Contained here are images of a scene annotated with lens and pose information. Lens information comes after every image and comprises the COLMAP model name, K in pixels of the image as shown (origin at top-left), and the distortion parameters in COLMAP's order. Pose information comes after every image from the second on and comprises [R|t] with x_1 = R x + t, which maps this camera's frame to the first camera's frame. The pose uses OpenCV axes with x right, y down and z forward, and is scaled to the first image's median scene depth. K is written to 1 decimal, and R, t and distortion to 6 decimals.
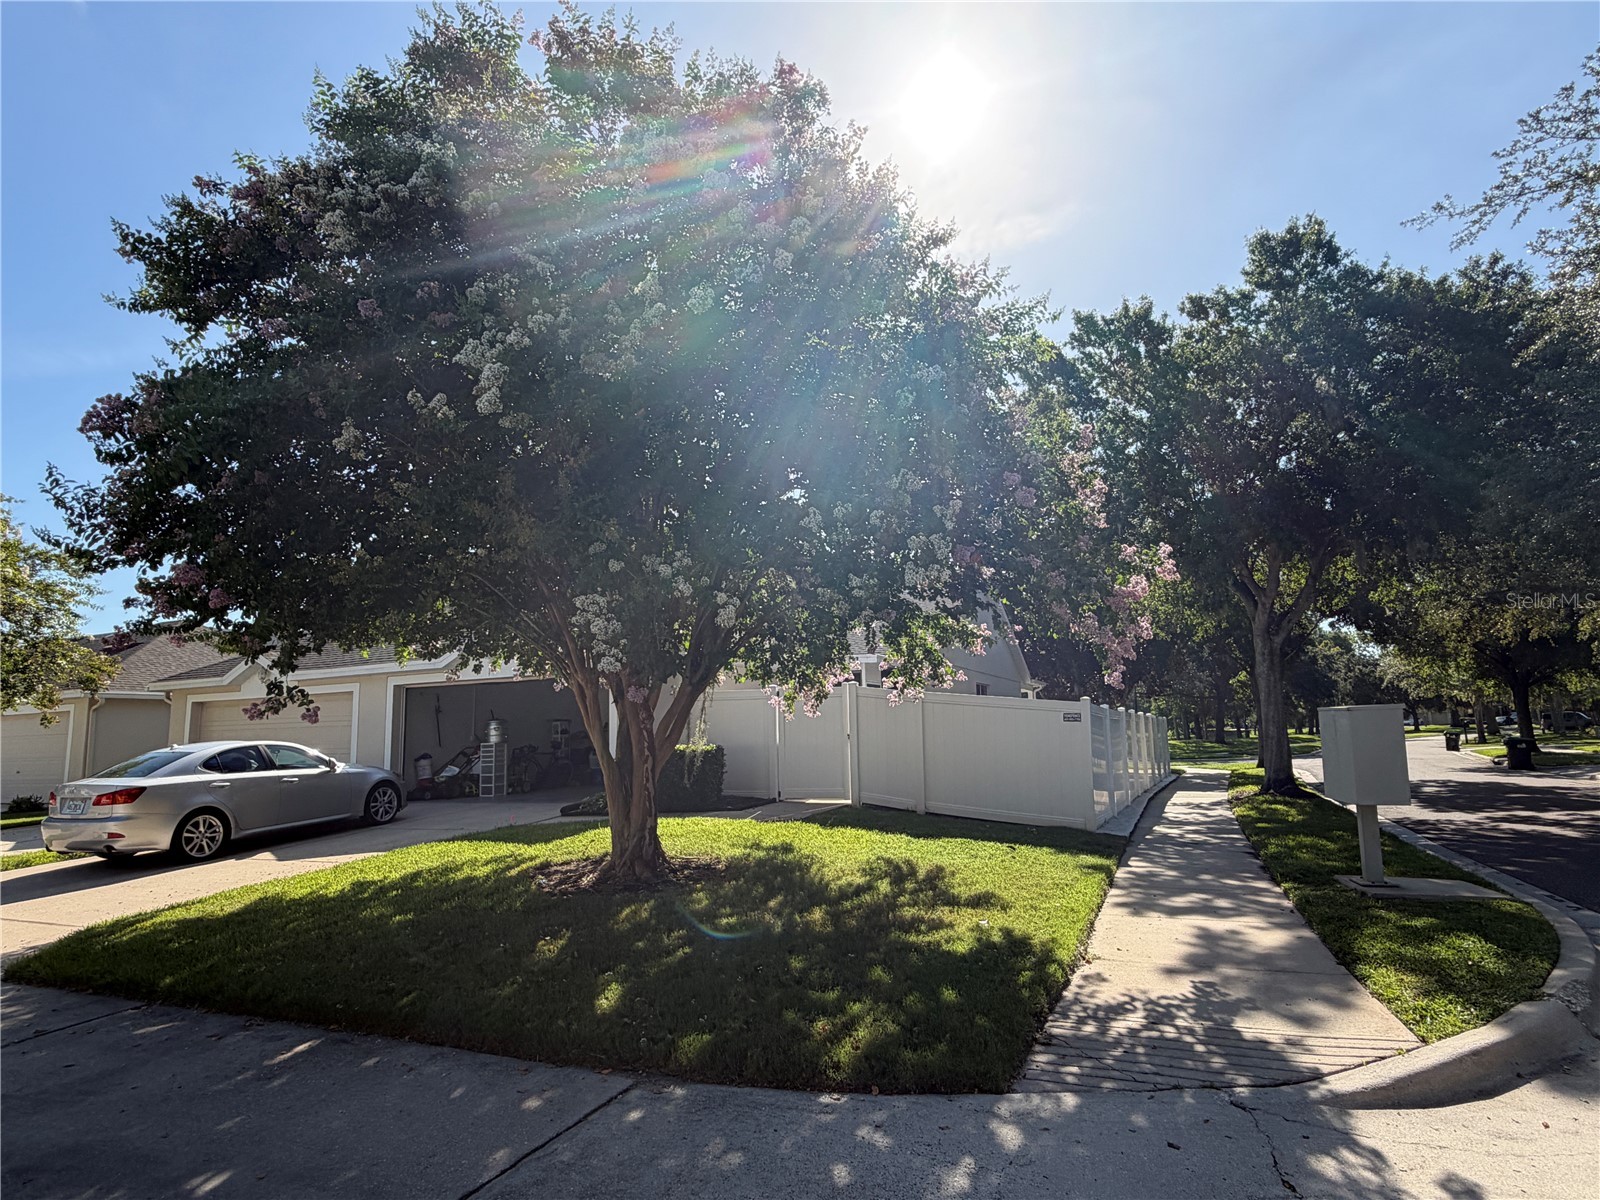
lens RADIAL K [[877.6, 0, 798.9], [0, 877.6, 597.2], [0, 0, 1]] dist [0.000117, -0.000623]
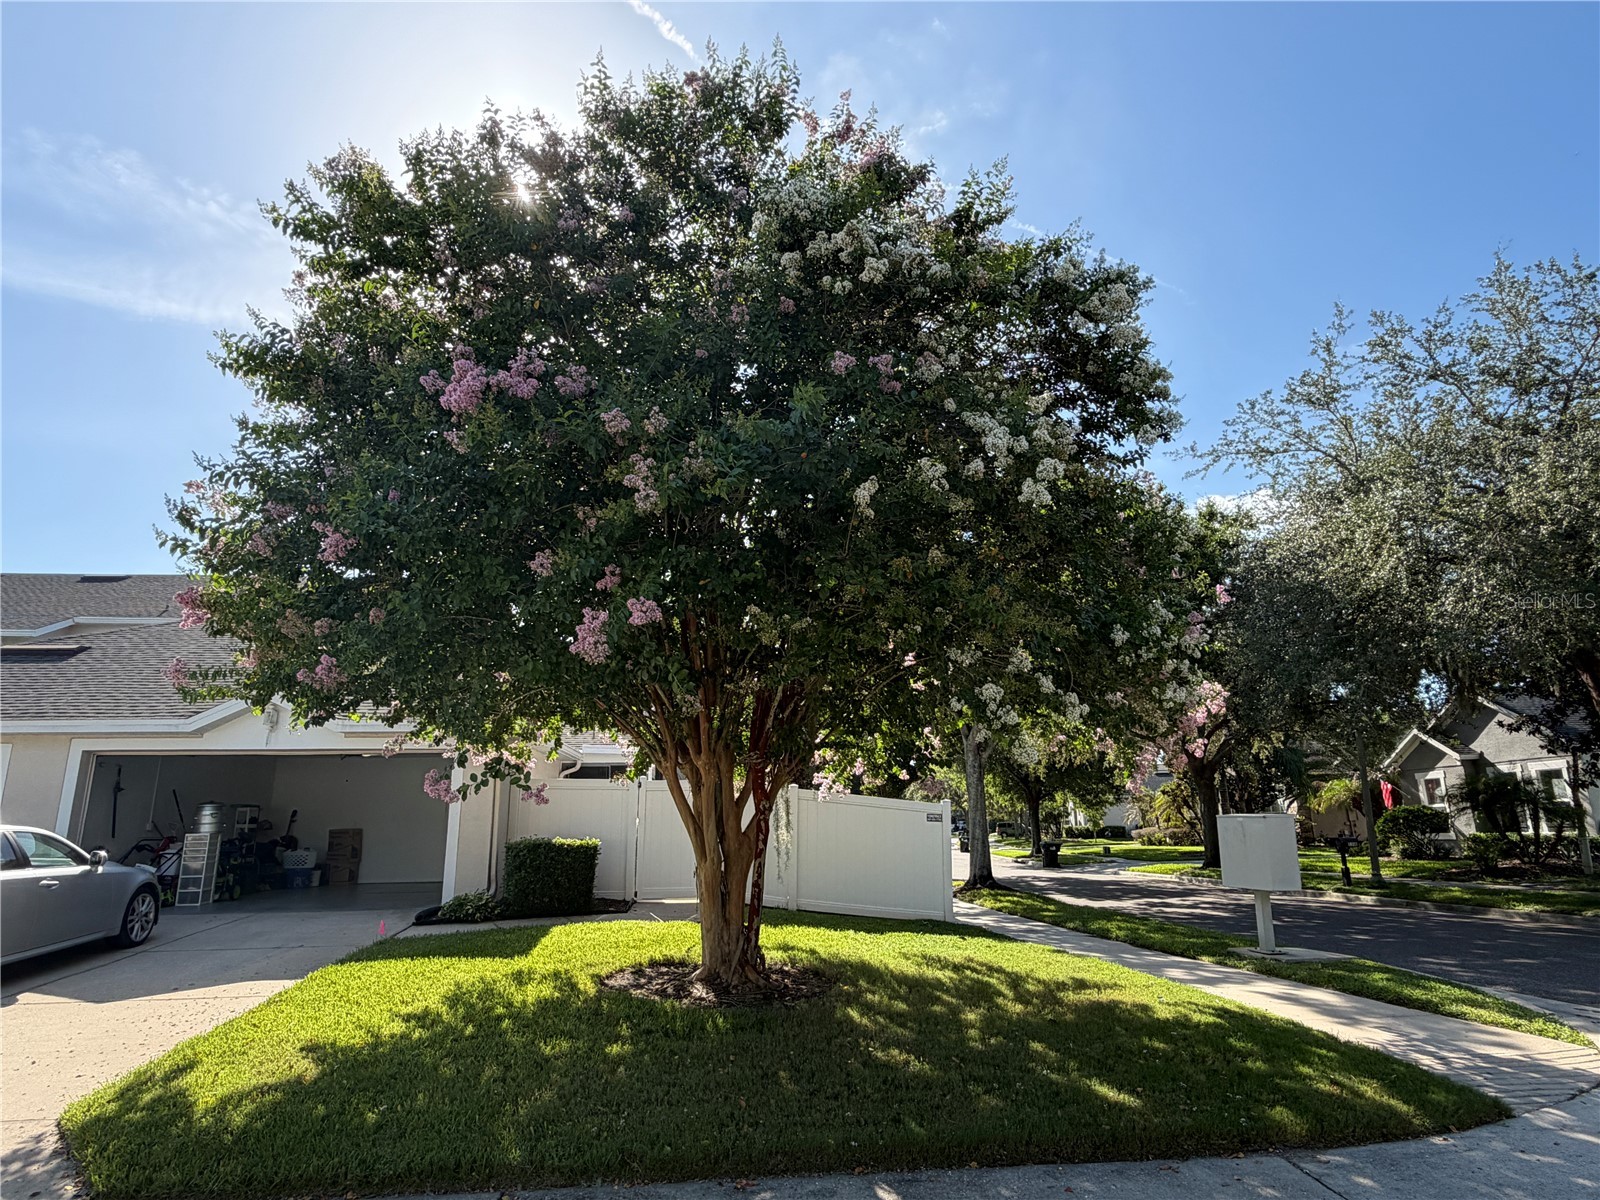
lens RADIAL K [[877.6, 0, 798.2], [0, 877.6, 605.4], [0, 0, 1]] dist [0.000117, -0.000623]
pose [[0.872678, 0.136319, 0.468882, -0.364224], [-0.089103, 0.988575, -0.121571, 0.020282], [-0.480098, 0.064314, 0.874854, 0.086107]]
